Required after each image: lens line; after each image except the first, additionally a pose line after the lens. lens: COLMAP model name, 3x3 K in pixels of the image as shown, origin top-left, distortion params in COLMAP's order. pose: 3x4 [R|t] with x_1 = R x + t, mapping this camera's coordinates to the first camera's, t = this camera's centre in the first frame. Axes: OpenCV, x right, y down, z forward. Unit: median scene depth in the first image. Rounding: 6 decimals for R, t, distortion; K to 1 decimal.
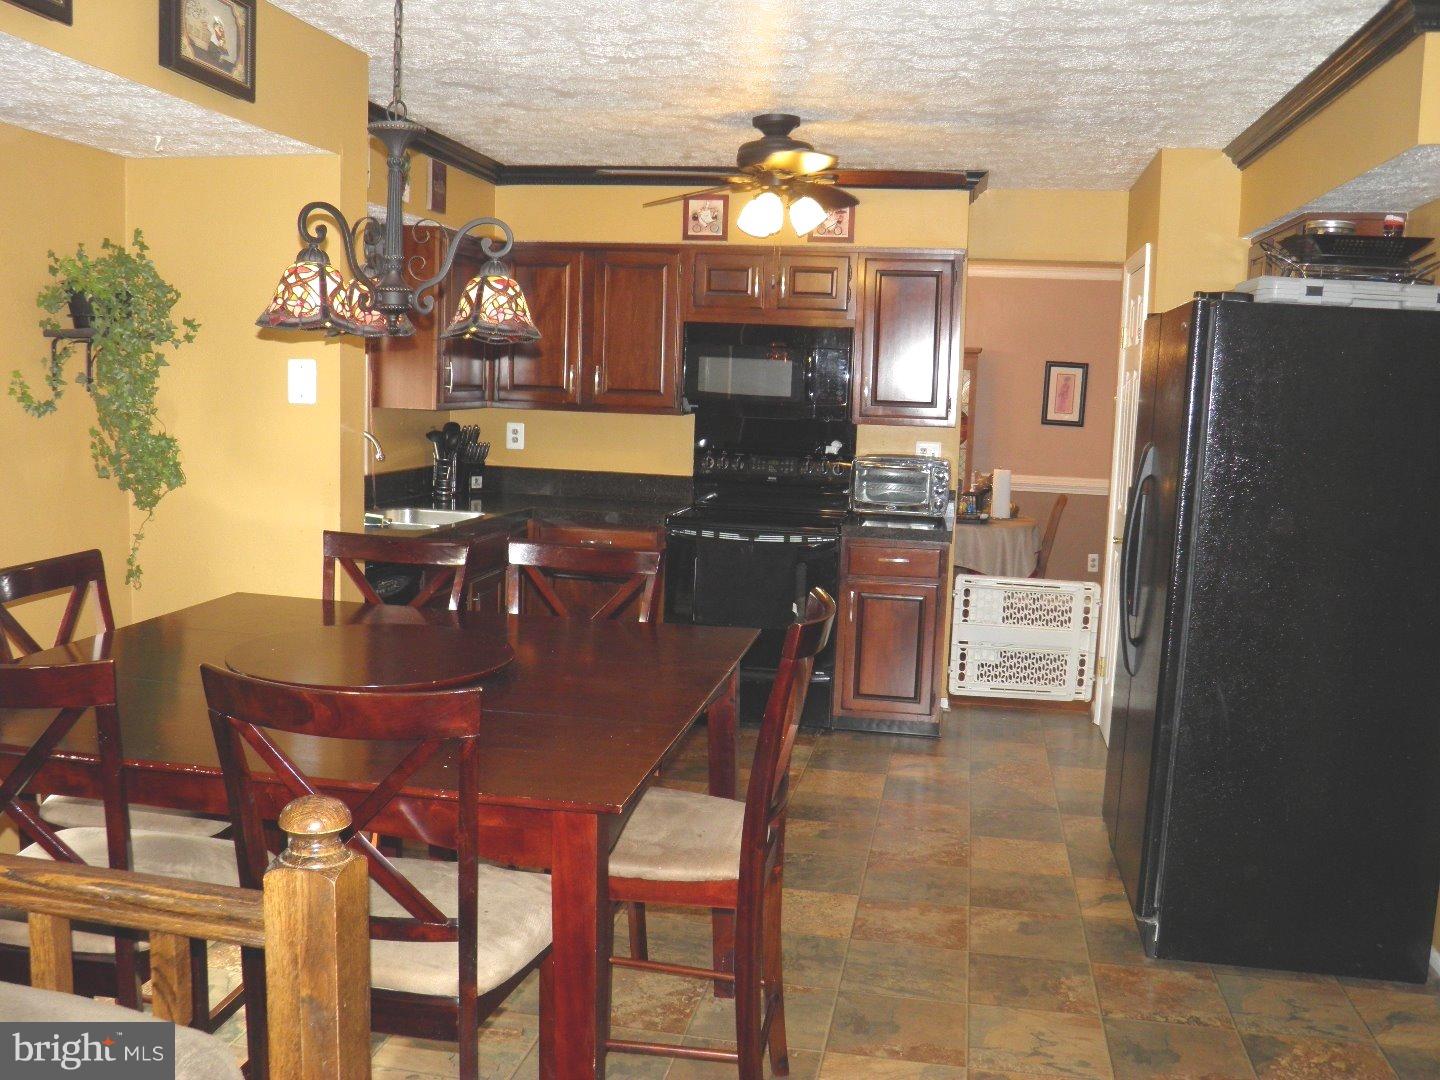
lens RADIAL K [[1171.3, 0, 720.0], [0, 1171.3, 540.0], [0, 0, 1]] dist [-0.063490, 0.007482]
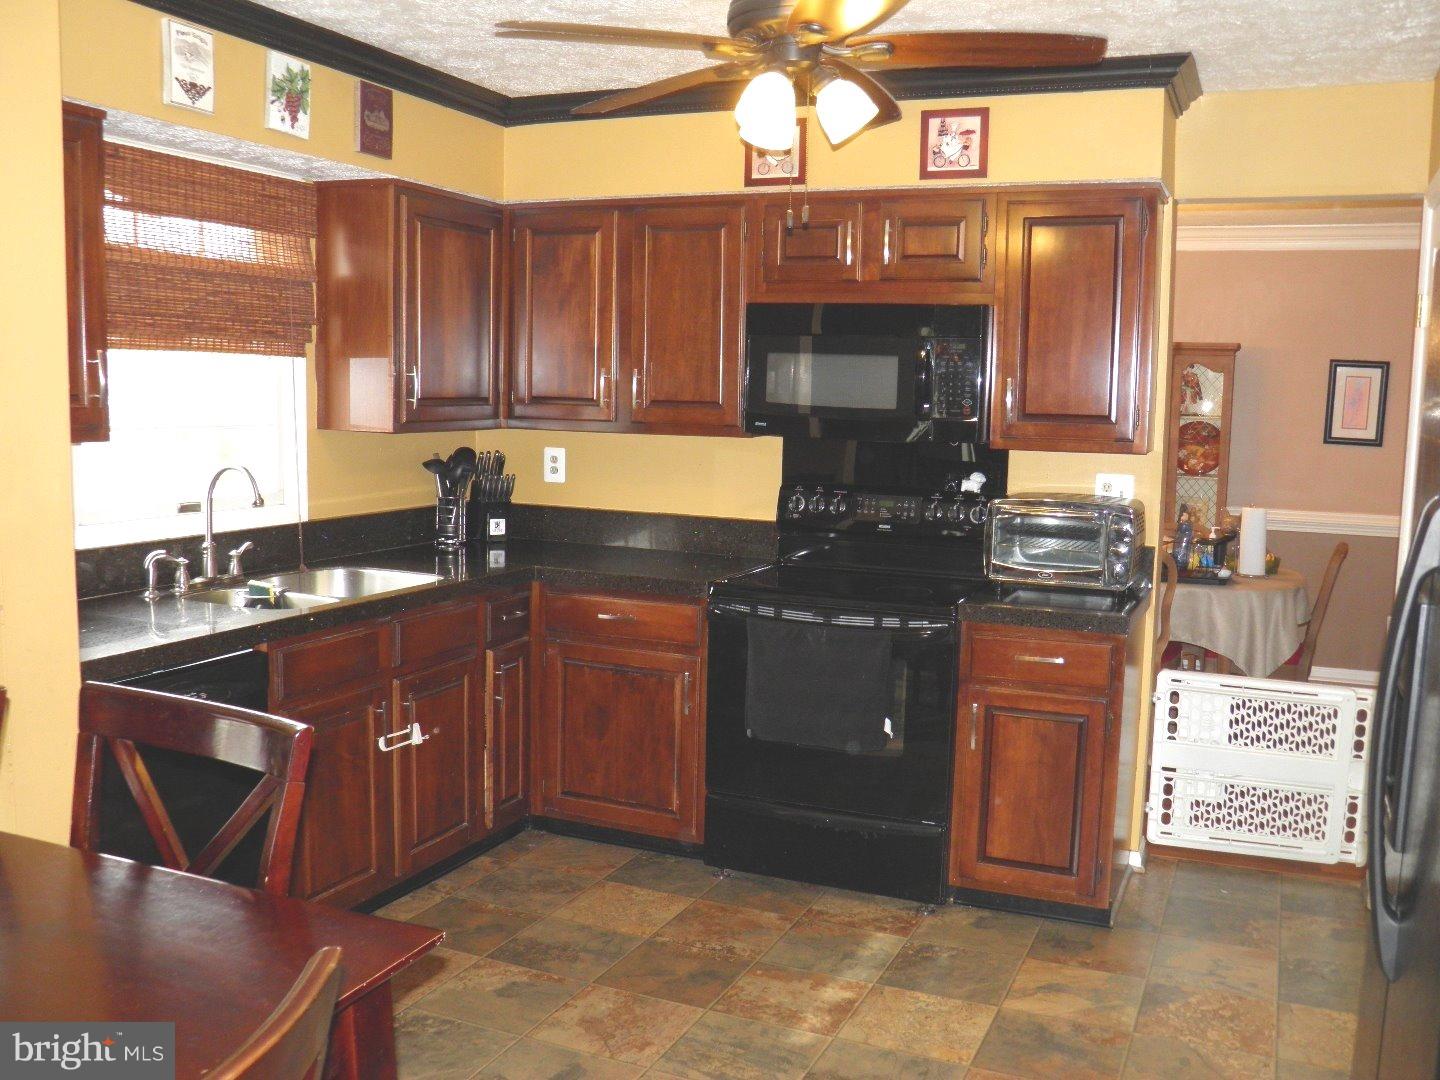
lens RADIAL K [[1278.2, 0, 720.4], [0, 1278.2, 562.2], [0, 0, 1]] dist [-0.076911, 0.014702]
pose [[0.980503, 0.013120, -0.196067, 0.098905], [-0.013776, 0.999903, -0.001980, -0.028711], [0.196022, 0.004642, 0.980589, 0.236486]]
